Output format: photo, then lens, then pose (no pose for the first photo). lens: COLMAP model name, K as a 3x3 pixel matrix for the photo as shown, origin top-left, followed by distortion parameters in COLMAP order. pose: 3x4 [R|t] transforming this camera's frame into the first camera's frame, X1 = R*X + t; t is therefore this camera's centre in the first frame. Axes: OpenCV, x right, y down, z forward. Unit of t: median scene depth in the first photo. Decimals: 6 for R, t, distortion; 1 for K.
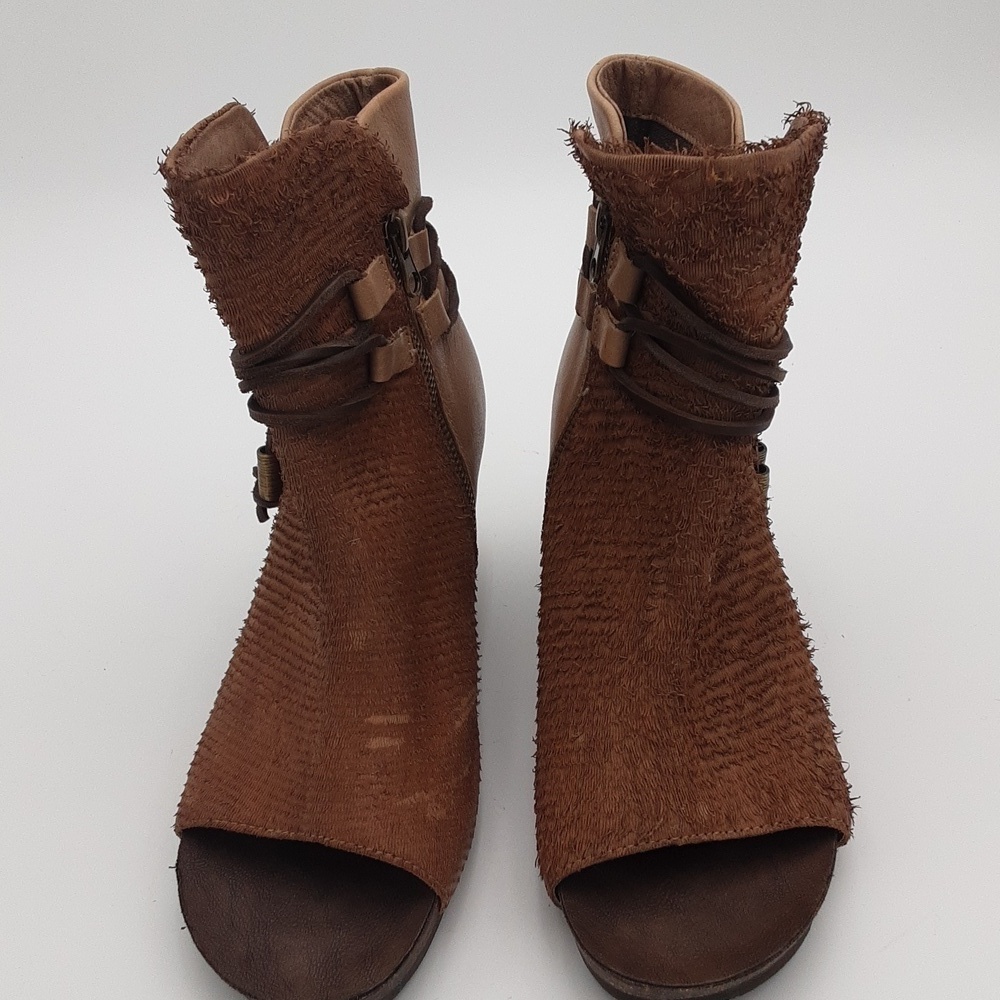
lens RADIAL K [[1212.9, 0, 510.8], [0, 1212.9, 497.7], [0, 0, 1]] dist [0.117991, -0.200850]
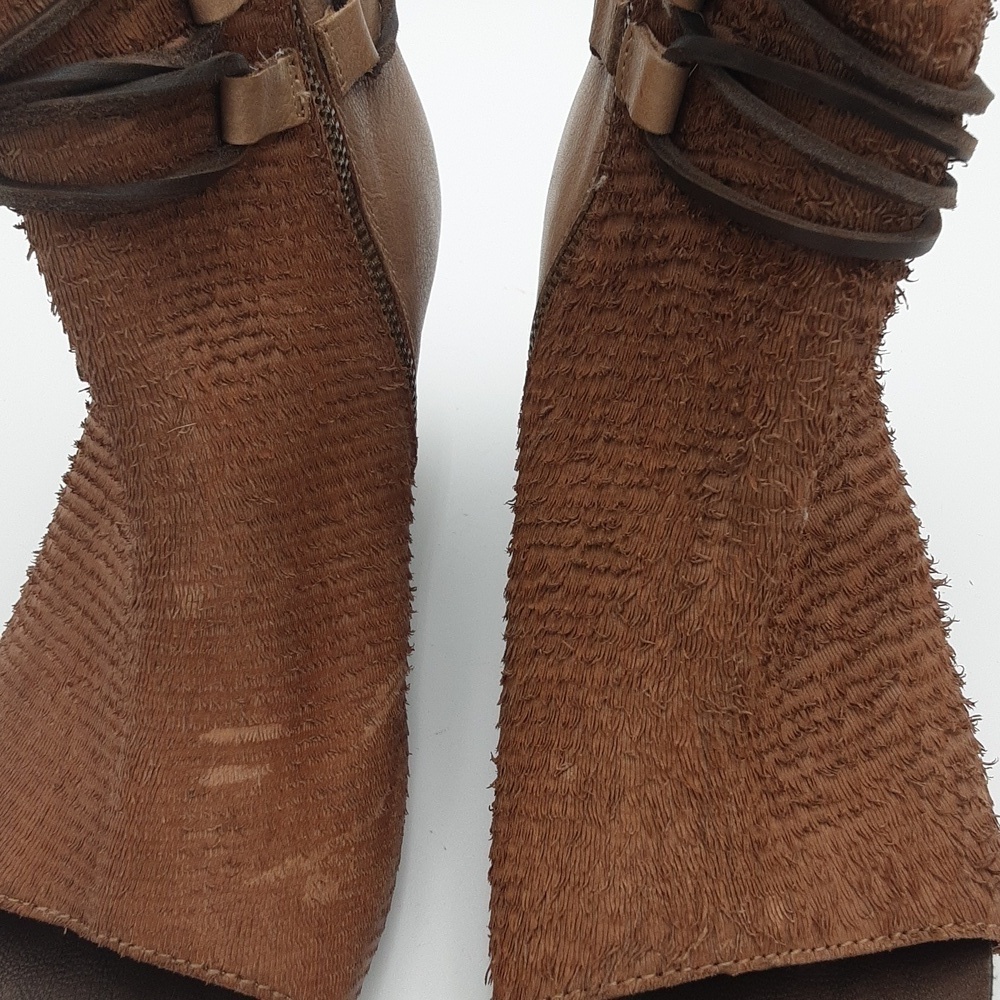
lens RADIAL K [[1212.9, 0, 510.8], [0, 1212.9, 497.7], [0, 0, 1]] dist [0.117991, -0.200850]
pose [[0.999430, 0.032677, 0.008505, 0.018827], [-0.033478, 0.991773, 0.123557, -0.007339], [-0.004397, -0.123771, 0.992301, 0.417267]]
